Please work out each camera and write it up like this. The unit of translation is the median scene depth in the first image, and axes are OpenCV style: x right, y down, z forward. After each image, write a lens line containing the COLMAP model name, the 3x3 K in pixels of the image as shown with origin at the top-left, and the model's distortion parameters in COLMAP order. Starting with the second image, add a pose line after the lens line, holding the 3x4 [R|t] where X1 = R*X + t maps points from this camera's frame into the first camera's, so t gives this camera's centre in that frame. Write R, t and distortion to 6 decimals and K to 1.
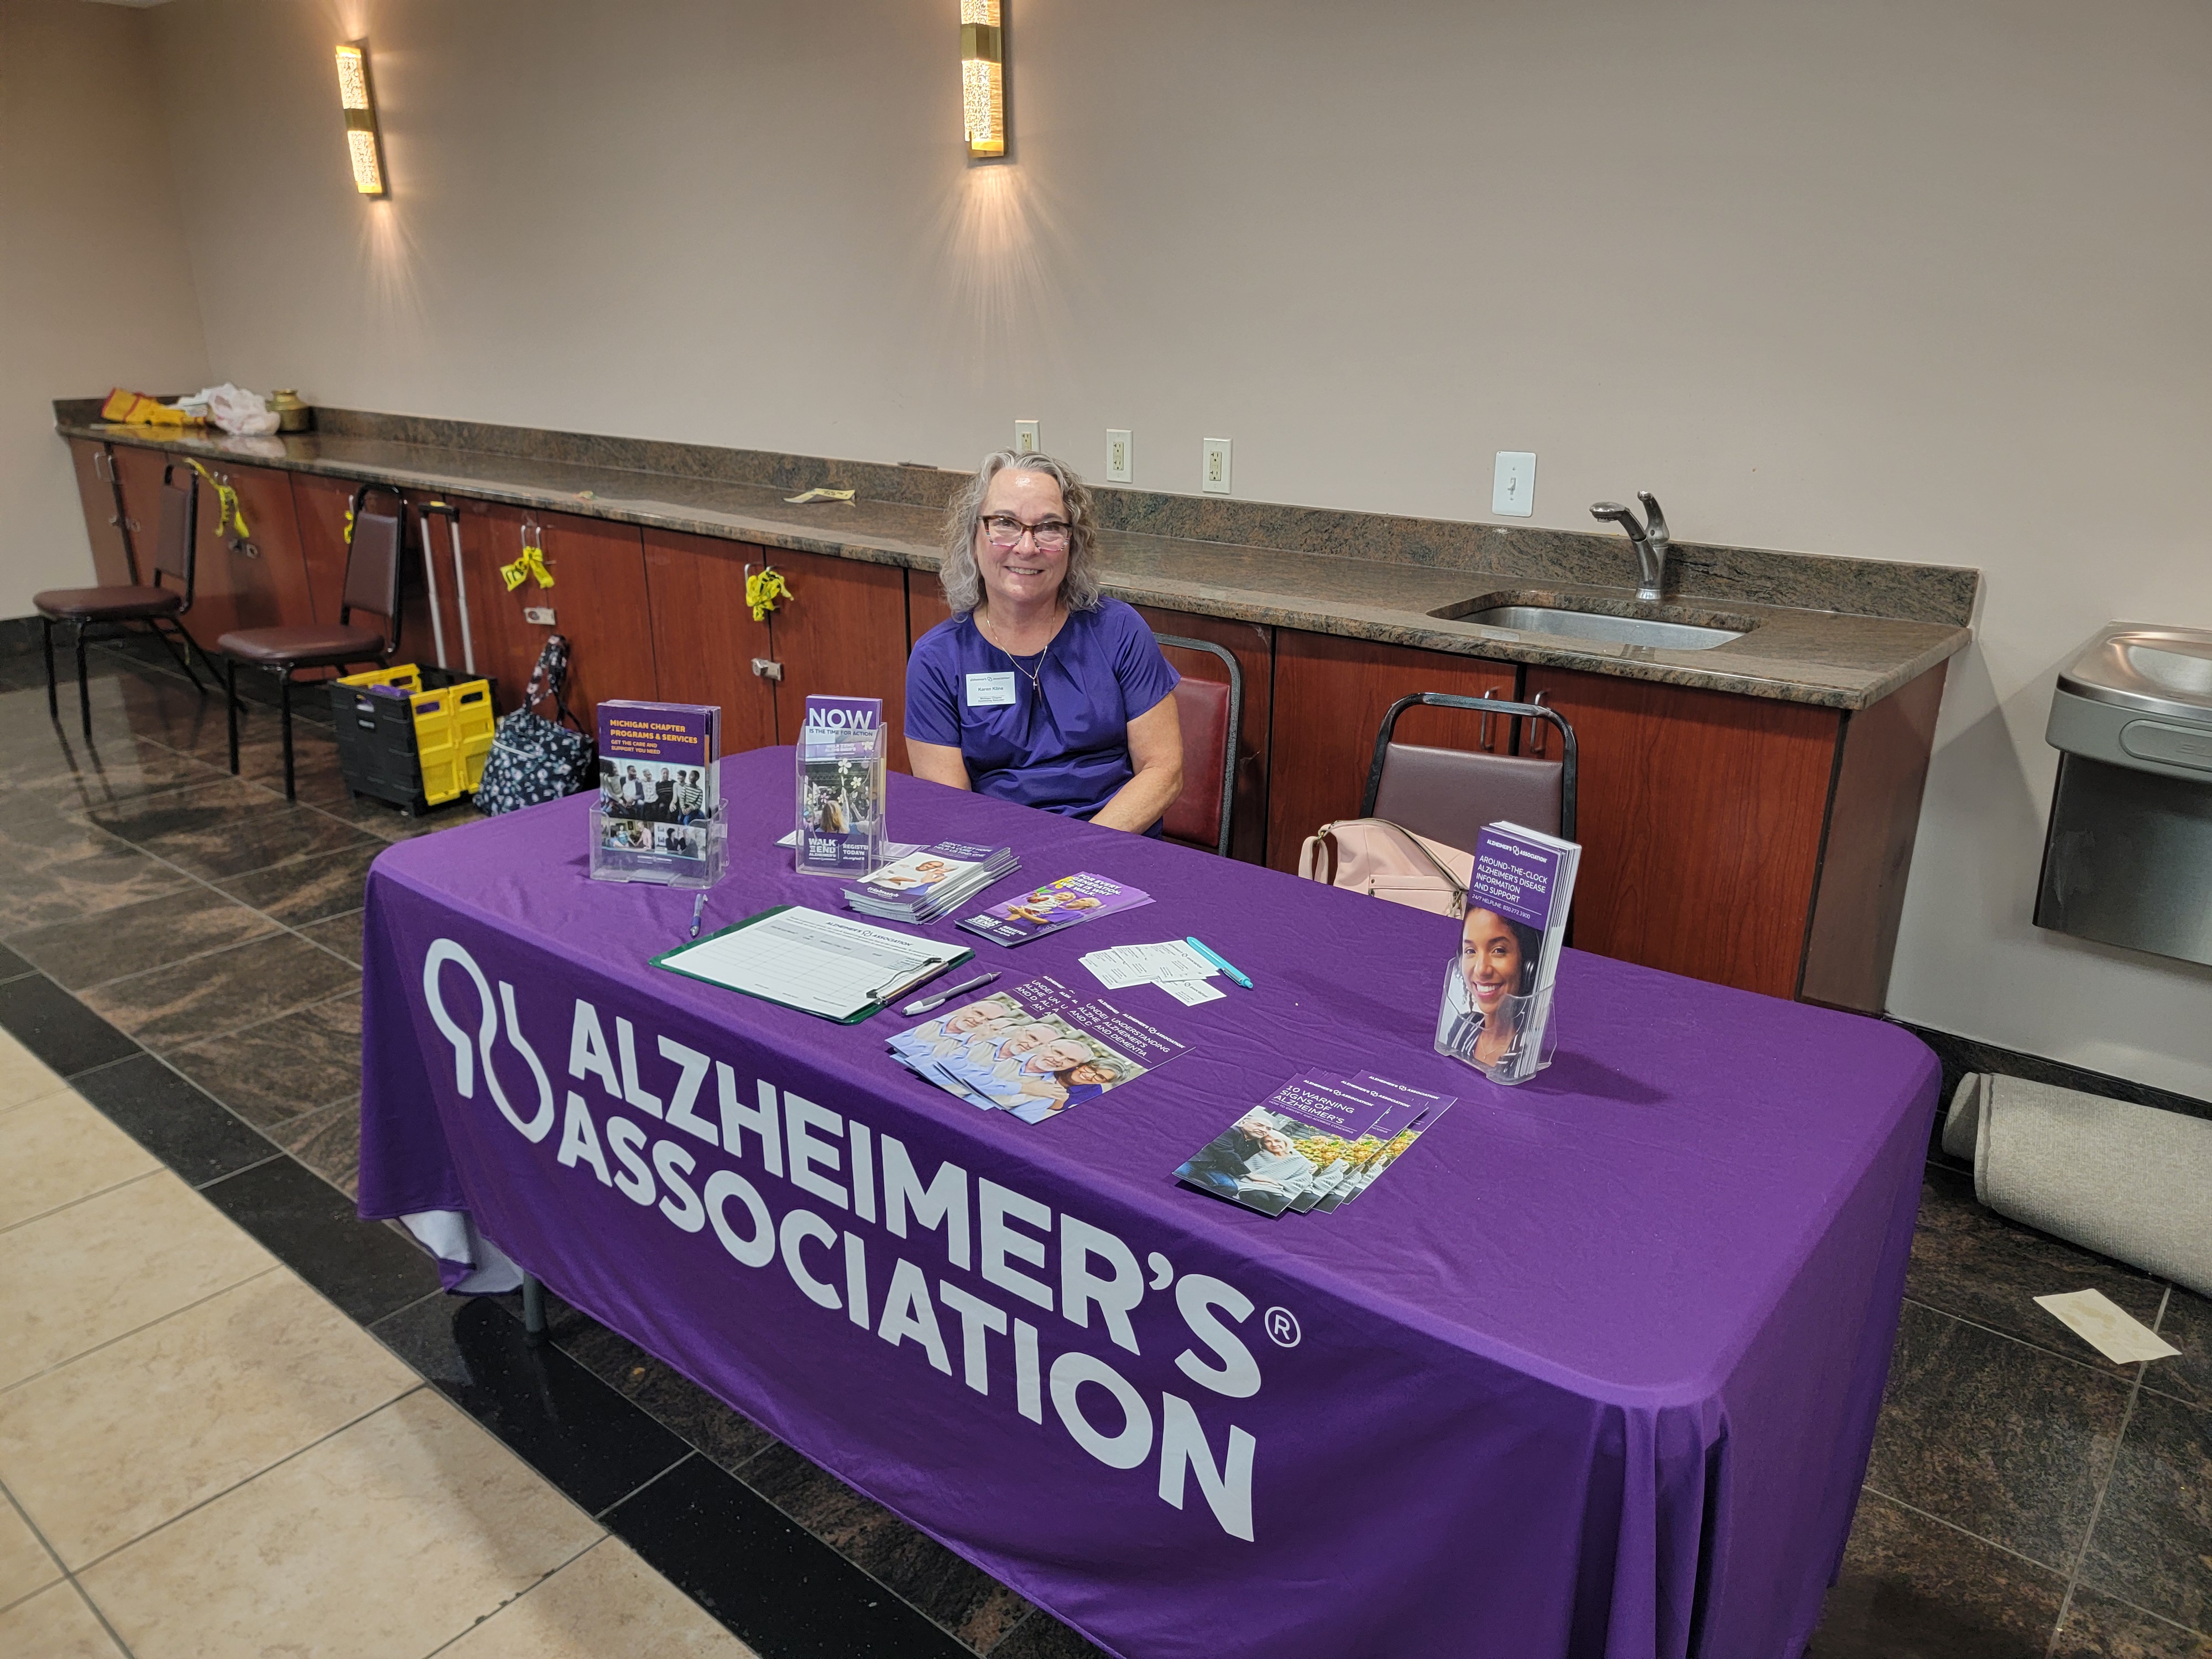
lens RADIAL K [[1579.7, 0, 1116.5], [0, 1579.7, 825.7], [0, 0, 1]] dist [0.063134, -0.041072]
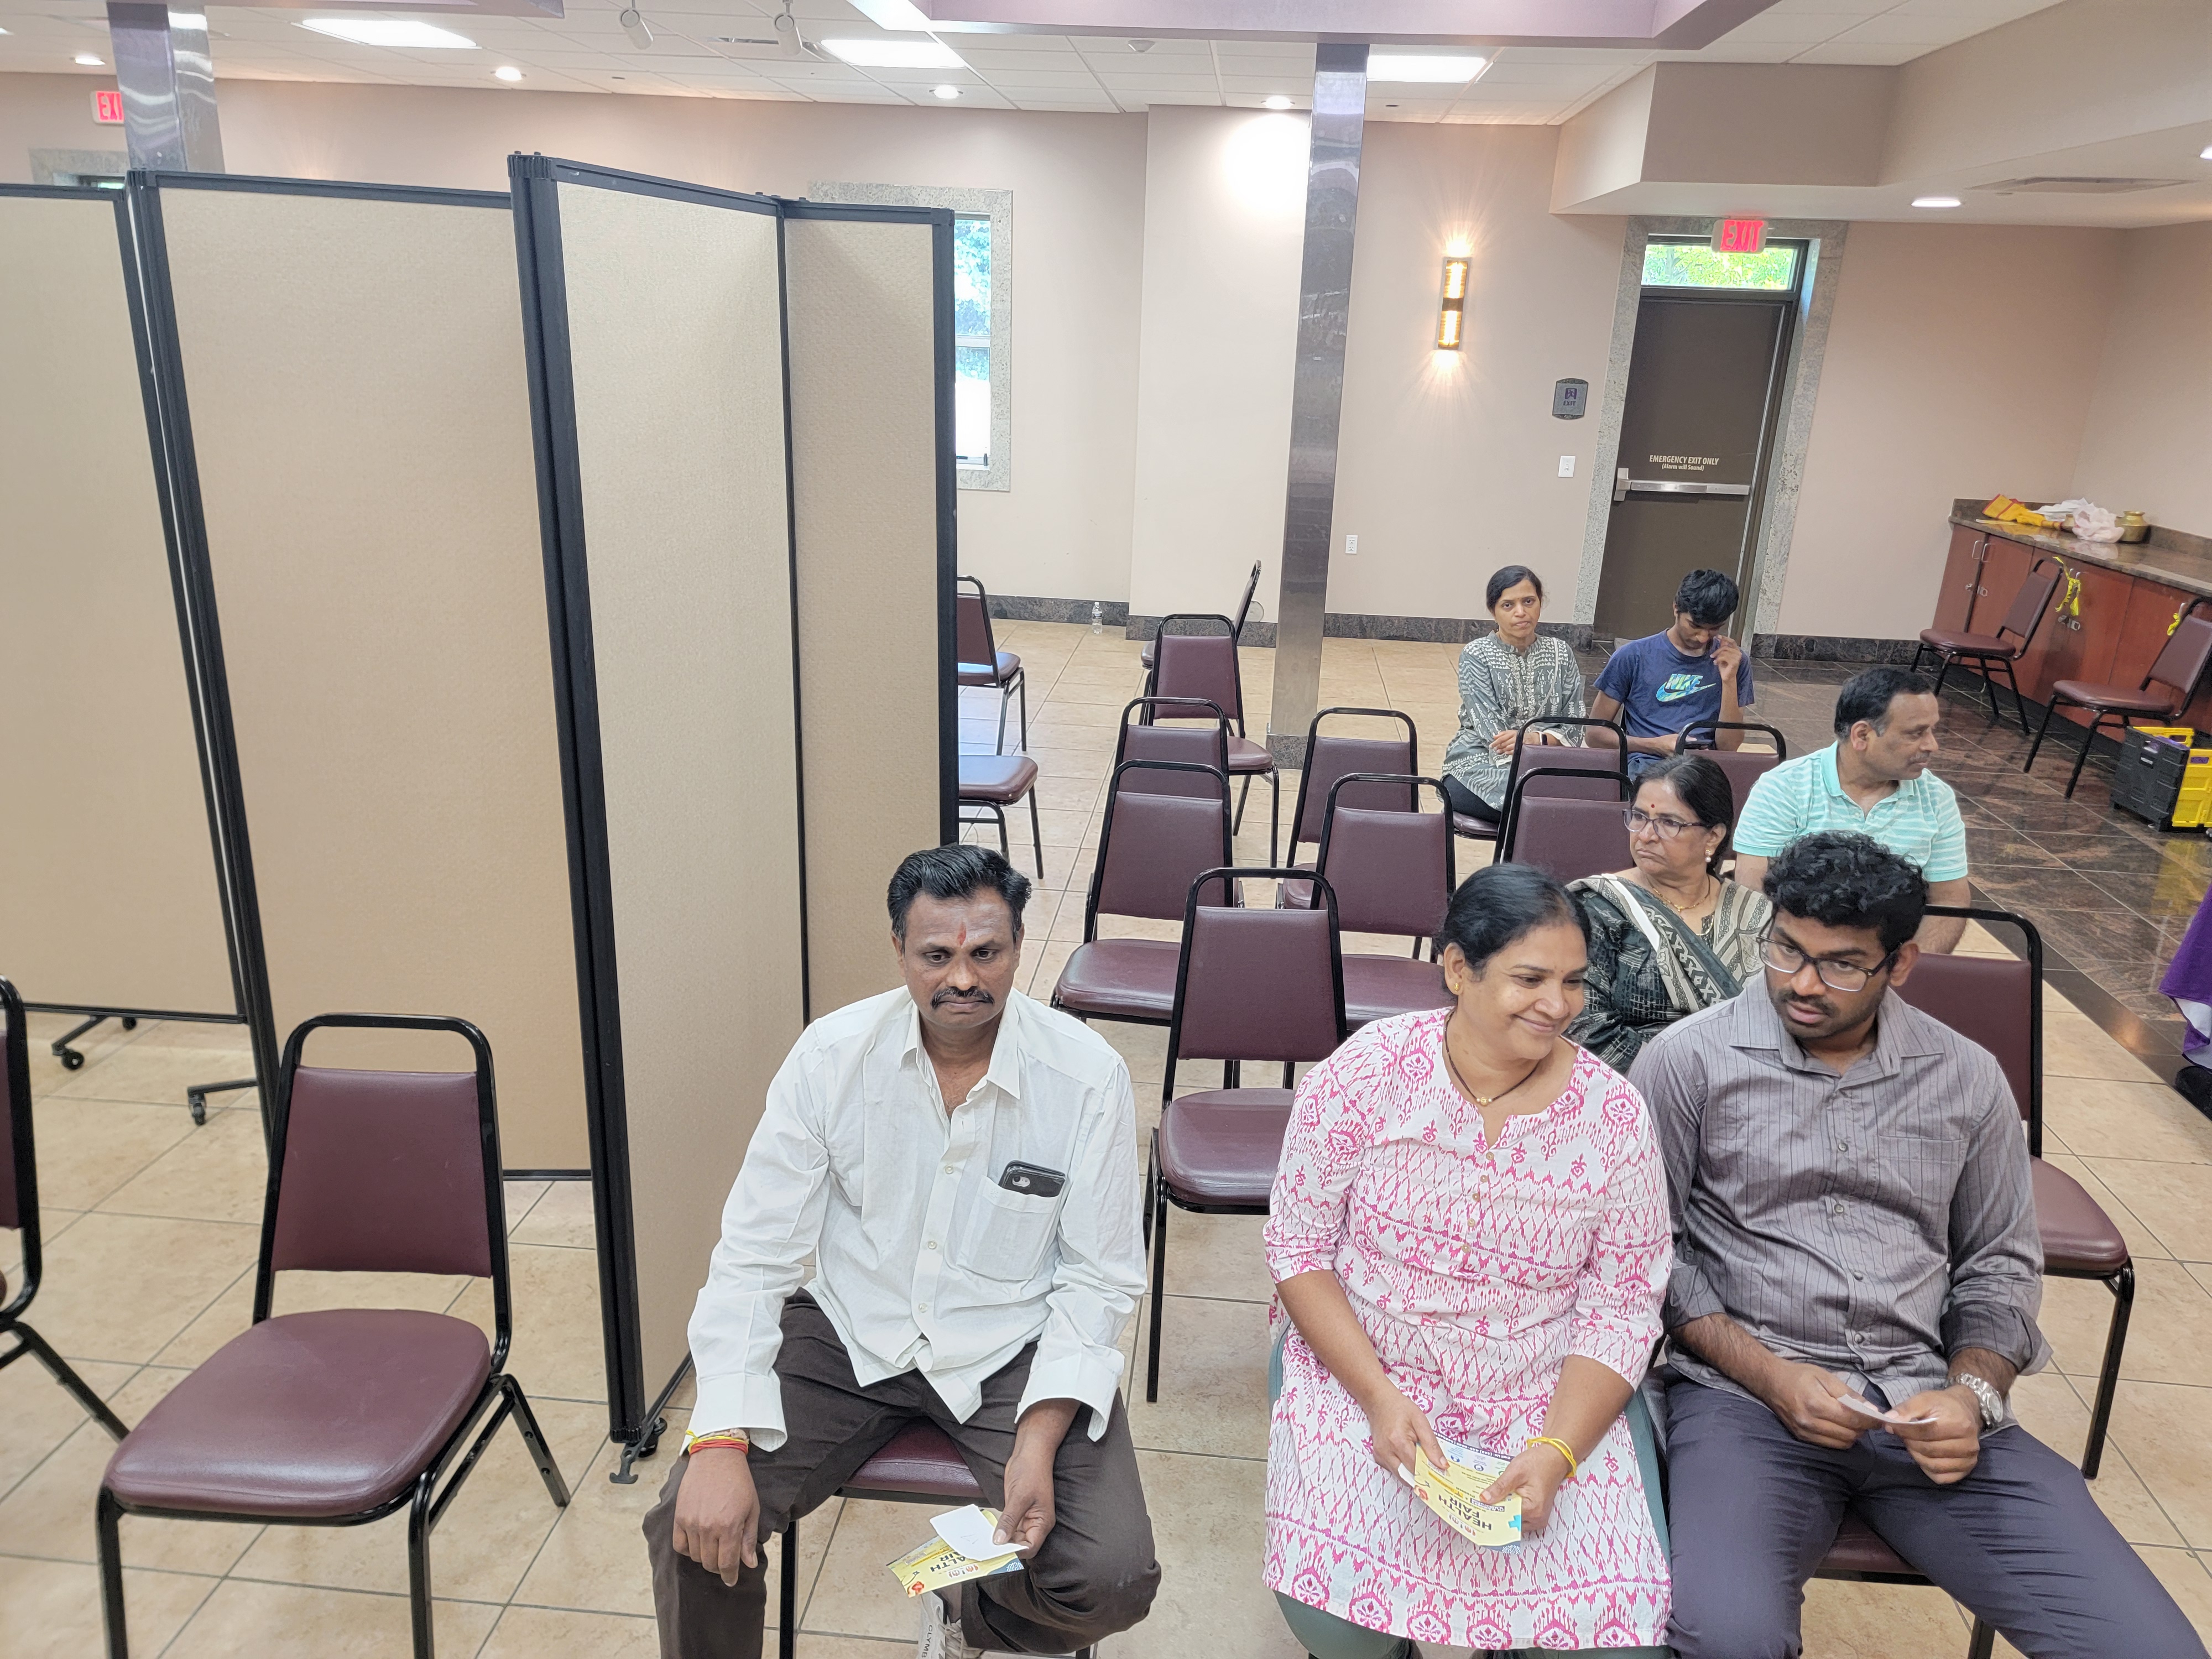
lens RADIAL K [[1579.7, 0, 1116.5], [0, 1579.7, 825.7], [0, 0, 1]] dist [0.063134, -0.041072]
pose [[0.583087, 0.280112, -0.762592, 0.101708], [-0.305175, 0.945455, 0.113940, 0.102343], [0.752913, 0.166288, 0.636766, -0.565586]]
